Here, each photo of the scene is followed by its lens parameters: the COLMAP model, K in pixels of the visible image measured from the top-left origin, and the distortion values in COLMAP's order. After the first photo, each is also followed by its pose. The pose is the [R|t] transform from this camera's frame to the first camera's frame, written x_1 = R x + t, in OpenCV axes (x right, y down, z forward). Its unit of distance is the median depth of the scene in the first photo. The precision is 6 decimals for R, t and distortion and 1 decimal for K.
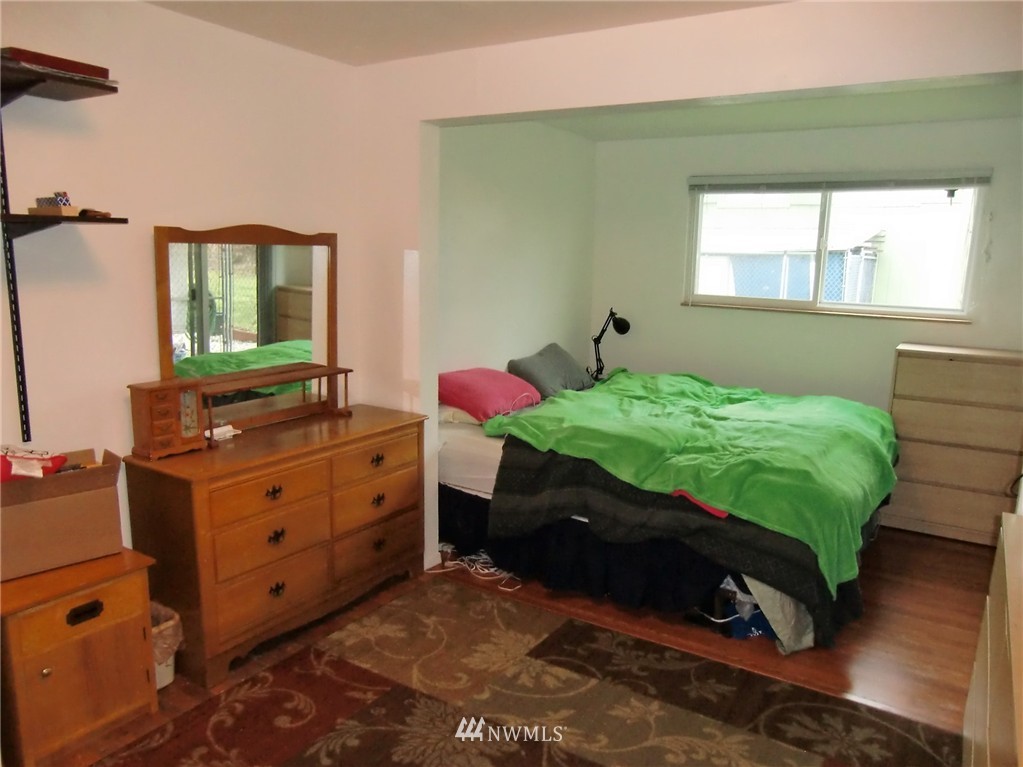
lens RADIAL K [[741.6, 0, 509.4], [0, 741.6, 383.3], [0, 0, 1]] dist [-0.093881, 0.079761]
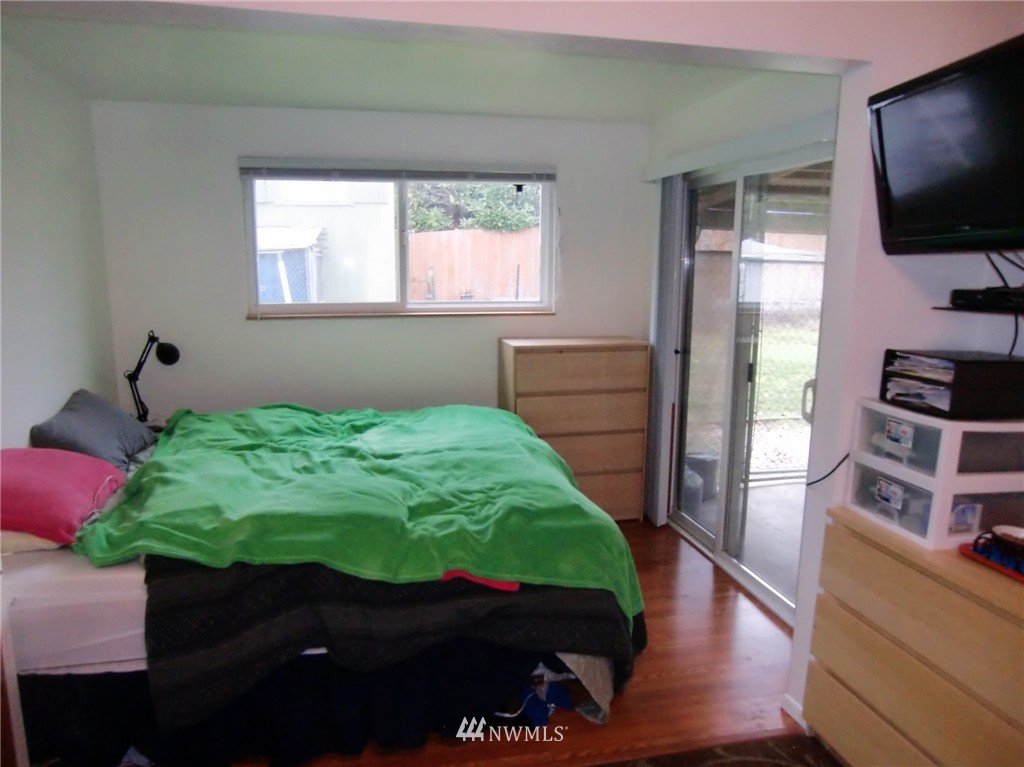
lens RADIAL K [[742.4, 0, 518.5], [0, 742.4, 391.2], [0, 0, 1]] dist [-0.093881, 0.079761]
pose [[0.709447, -0.141084, 0.690492, -0.180289], [0.134506, 0.988854, 0.063848, -0.062271], [-0.691804, 0.047579, 0.720516, 0.355883]]
